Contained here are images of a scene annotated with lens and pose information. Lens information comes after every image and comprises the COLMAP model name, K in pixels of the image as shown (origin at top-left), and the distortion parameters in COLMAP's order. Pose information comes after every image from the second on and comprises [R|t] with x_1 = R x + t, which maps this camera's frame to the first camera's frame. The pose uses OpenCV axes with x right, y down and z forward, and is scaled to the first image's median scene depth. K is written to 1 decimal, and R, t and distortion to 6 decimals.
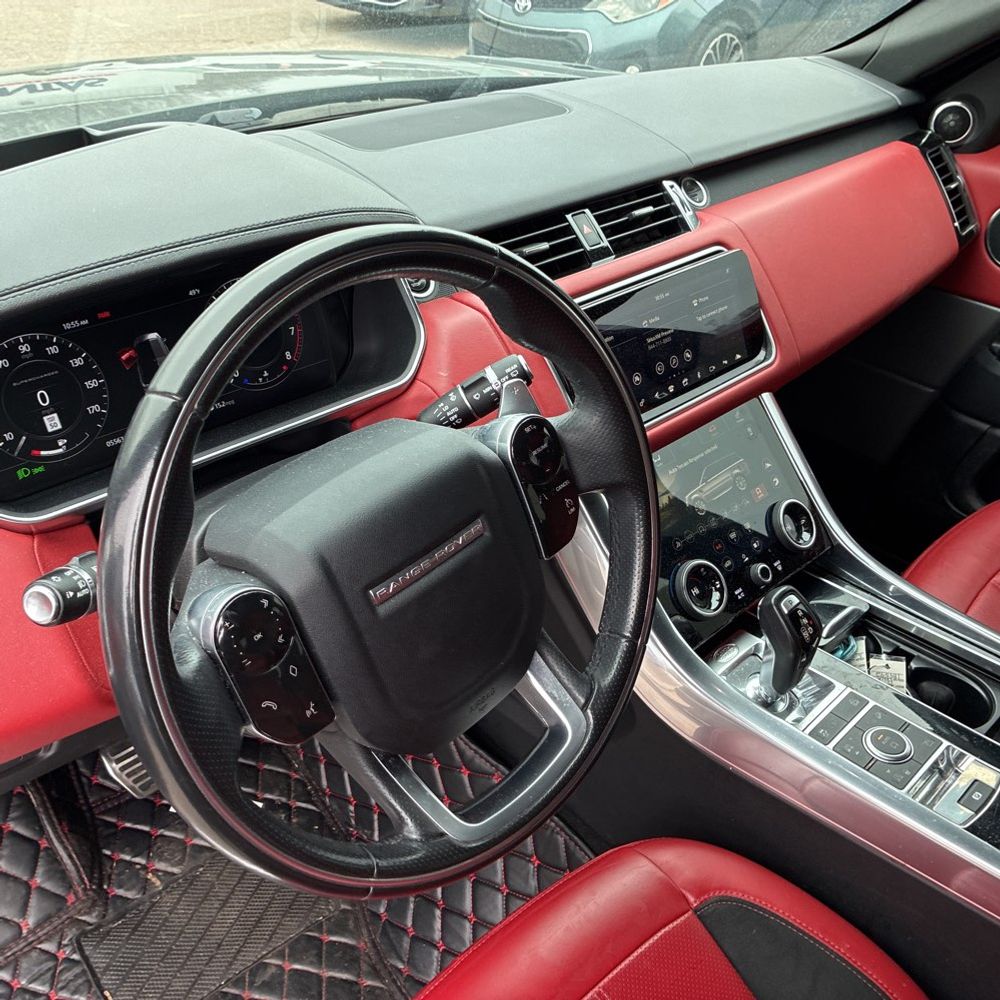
lens RADIAL K [[995.2, 0, 500.0], [0, 995.2, 500.0], [0, 0, 1]] dist [0.032938, -0.013176]
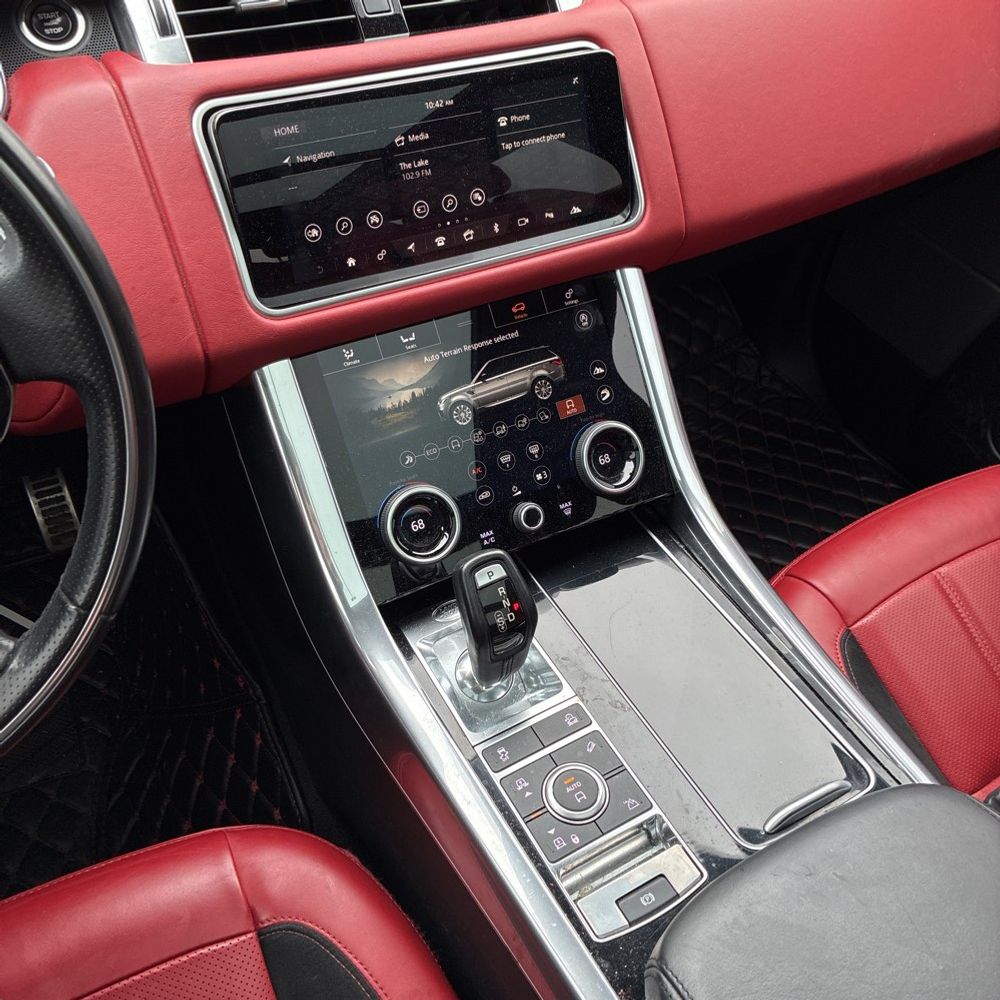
lens RADIAL K [[967.2, 0, 501.7], [0, 967.2, 505.4], [0, 0, 1]] dist [-0.002346, -0.007896]
pose [[0.967914, 0.203241, -0.147768, 0.412365], [-0.169554, 0.962256, 0.212872, -0.099365], [0.185455, -0.180987, 0.965842, 0.365221]]
